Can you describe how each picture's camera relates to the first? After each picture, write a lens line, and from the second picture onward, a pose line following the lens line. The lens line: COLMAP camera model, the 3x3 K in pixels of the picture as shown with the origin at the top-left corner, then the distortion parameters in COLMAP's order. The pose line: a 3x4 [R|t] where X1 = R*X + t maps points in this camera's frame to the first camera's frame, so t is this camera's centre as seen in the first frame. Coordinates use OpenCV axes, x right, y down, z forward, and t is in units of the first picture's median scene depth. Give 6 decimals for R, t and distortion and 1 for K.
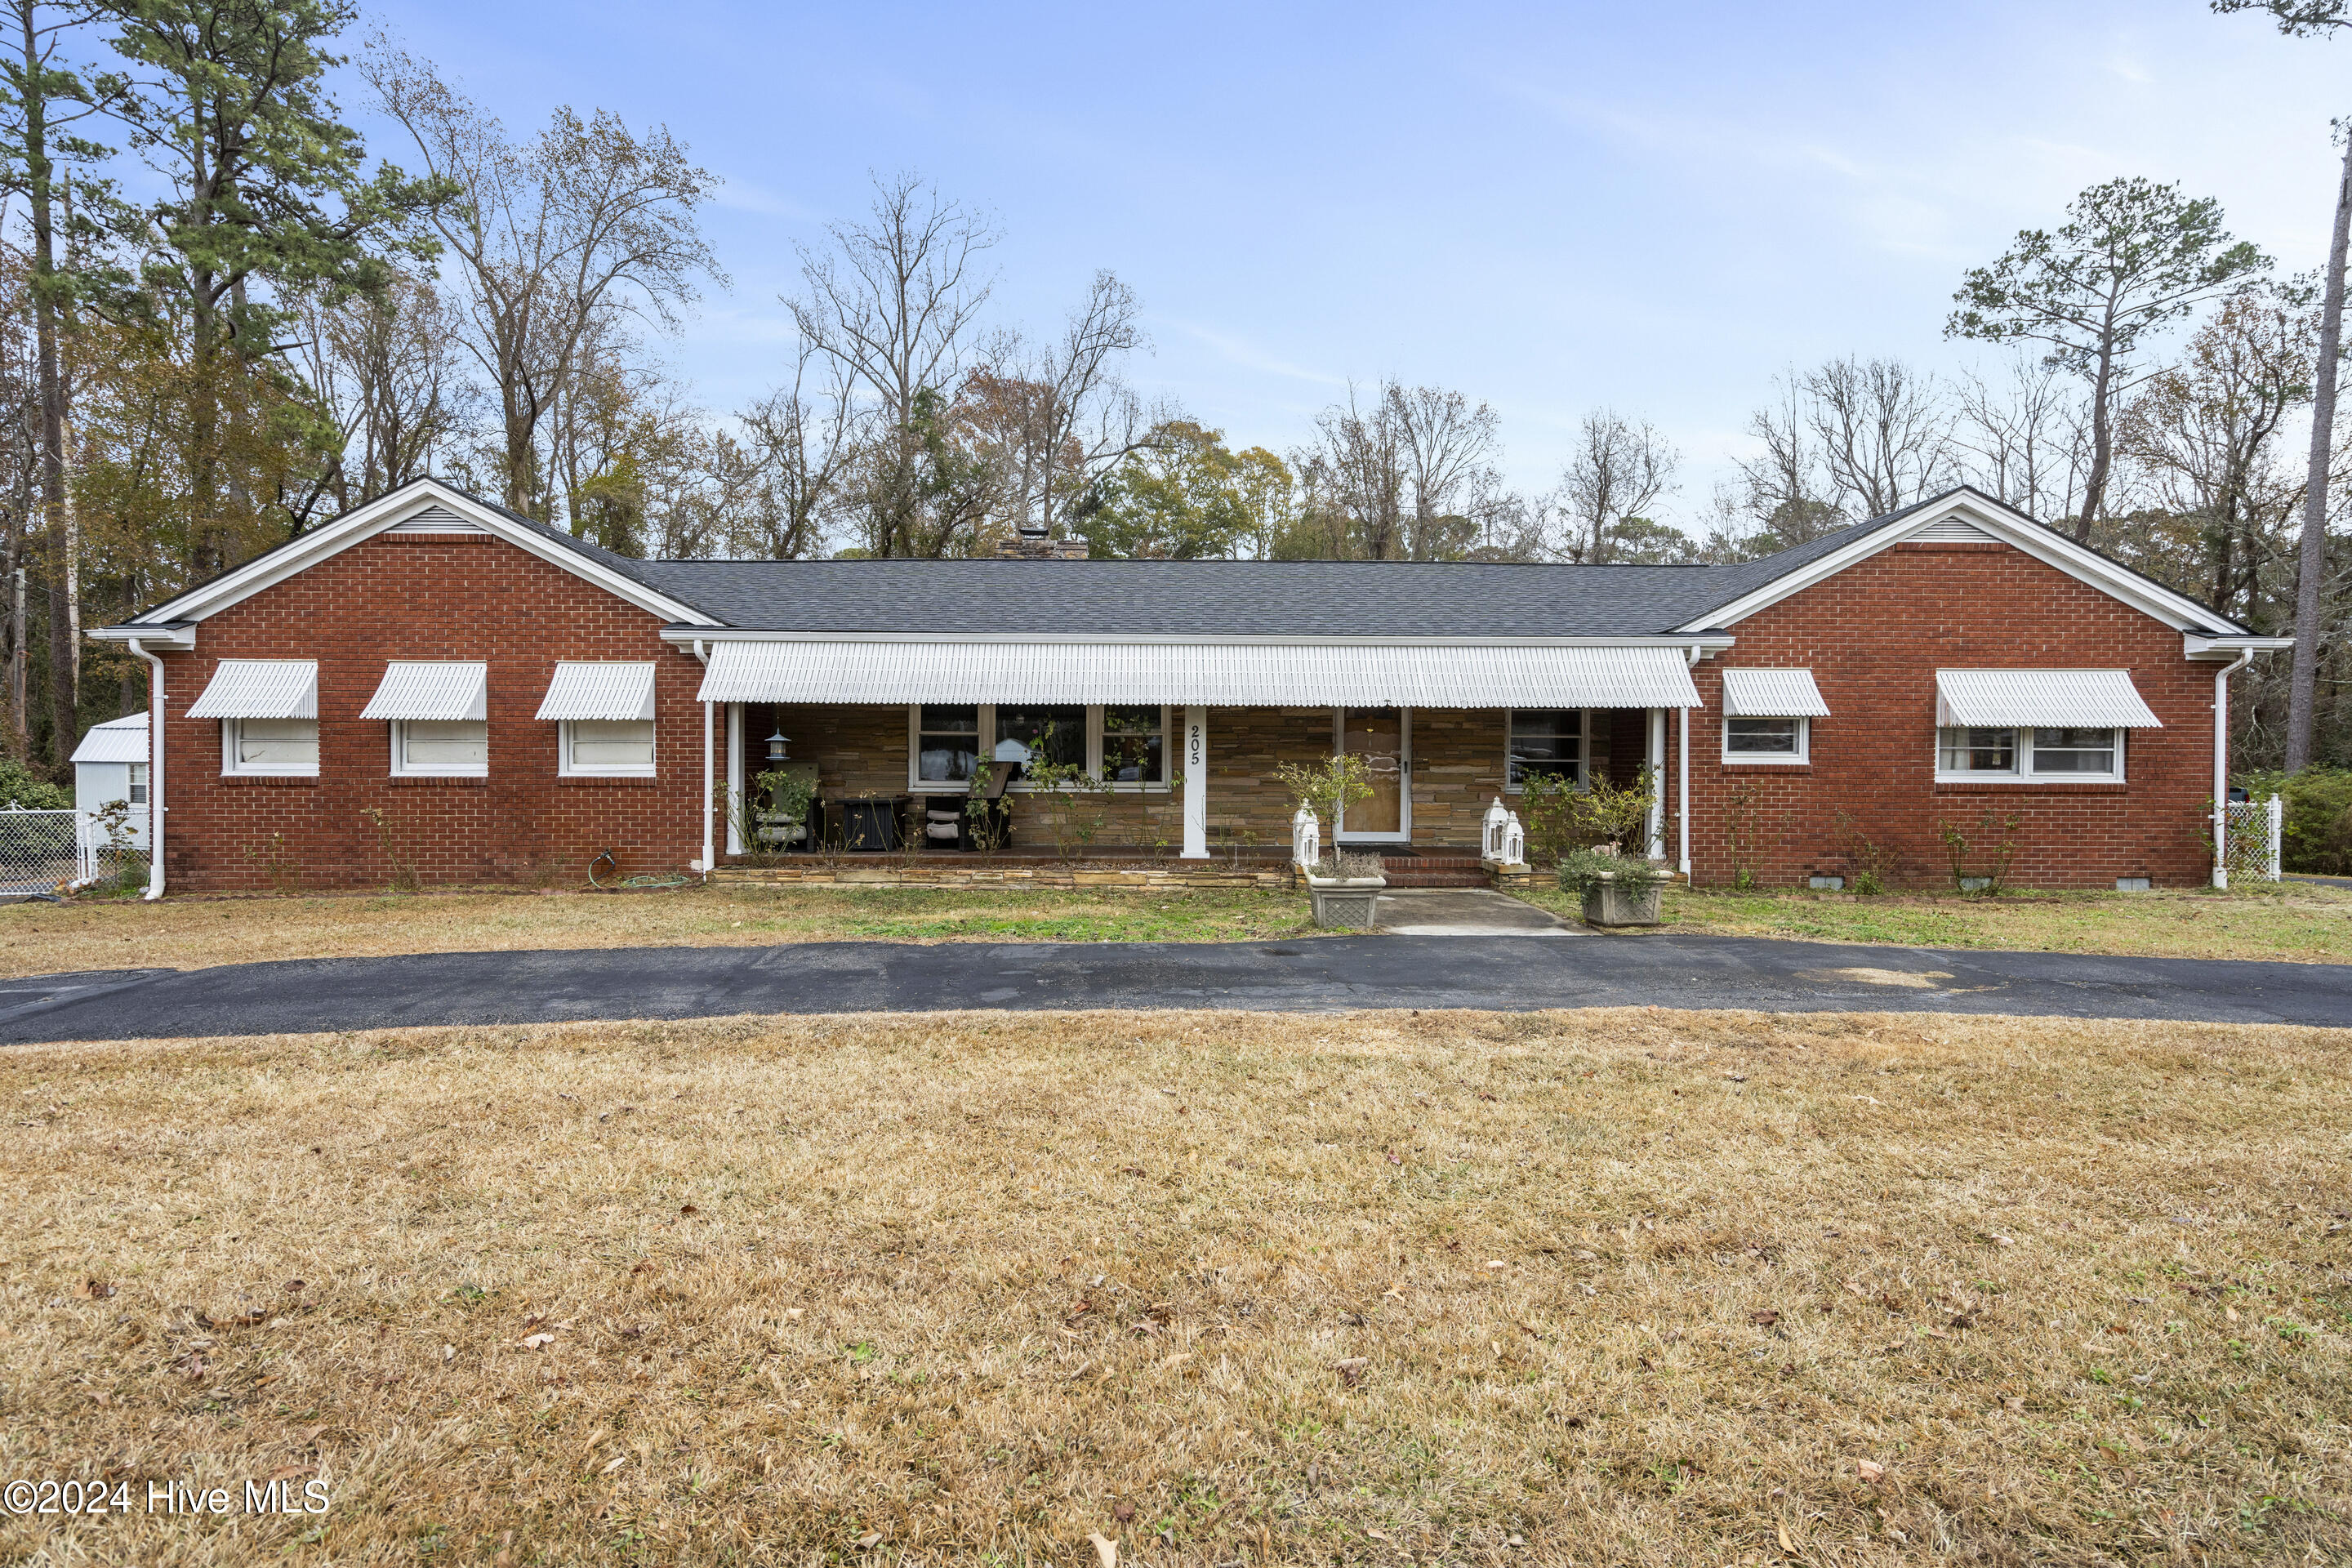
lens RADIAL K [[1155.9, 0, 1178.0], [0, 1155.9, 785.0], [0, 0, 1]] dist [-0.000243, -0.000003]
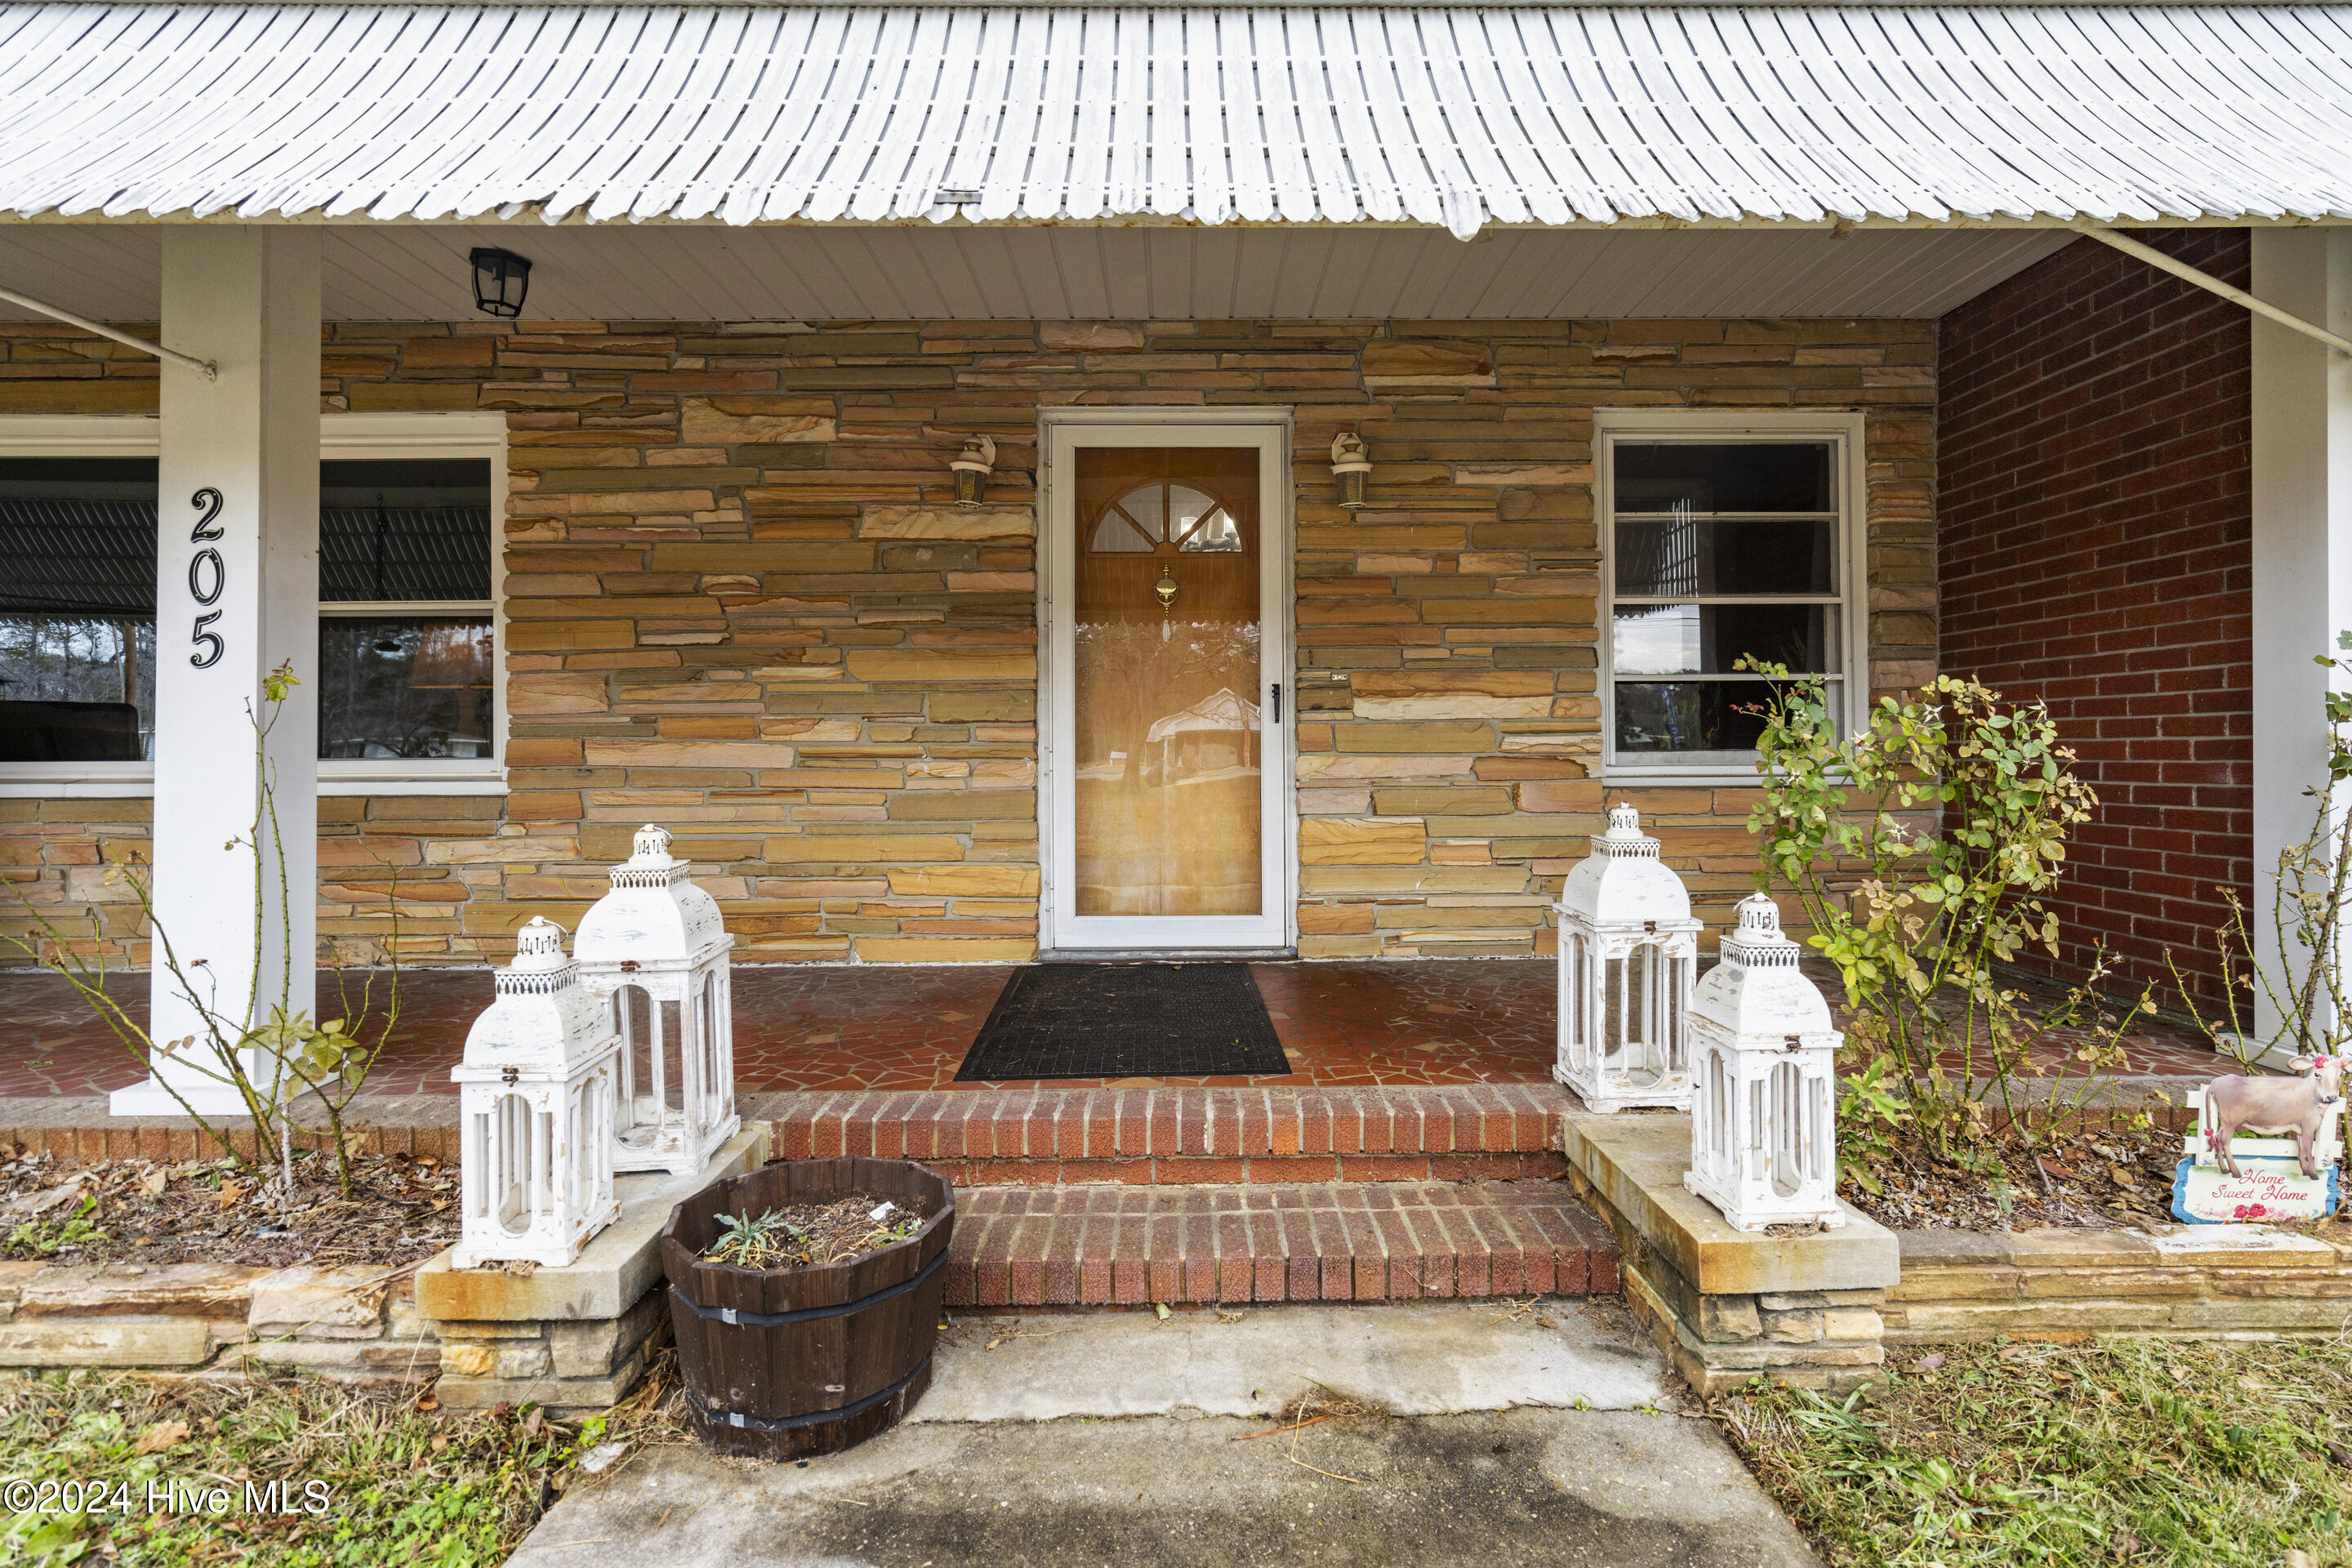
lens RADIAL K [[1070.9, 0, 1174.3], [0, 1070.9, 770.1], [0, 0, 1]] dist [0.000190, 0.000020]
pose [[0.999760, -0.010507, -0.019225, 0.176179], [0.010480, 0.999944, -0.001498, 0.002591], [0.019240, 0.001297, 0.999814, 0.719442]]
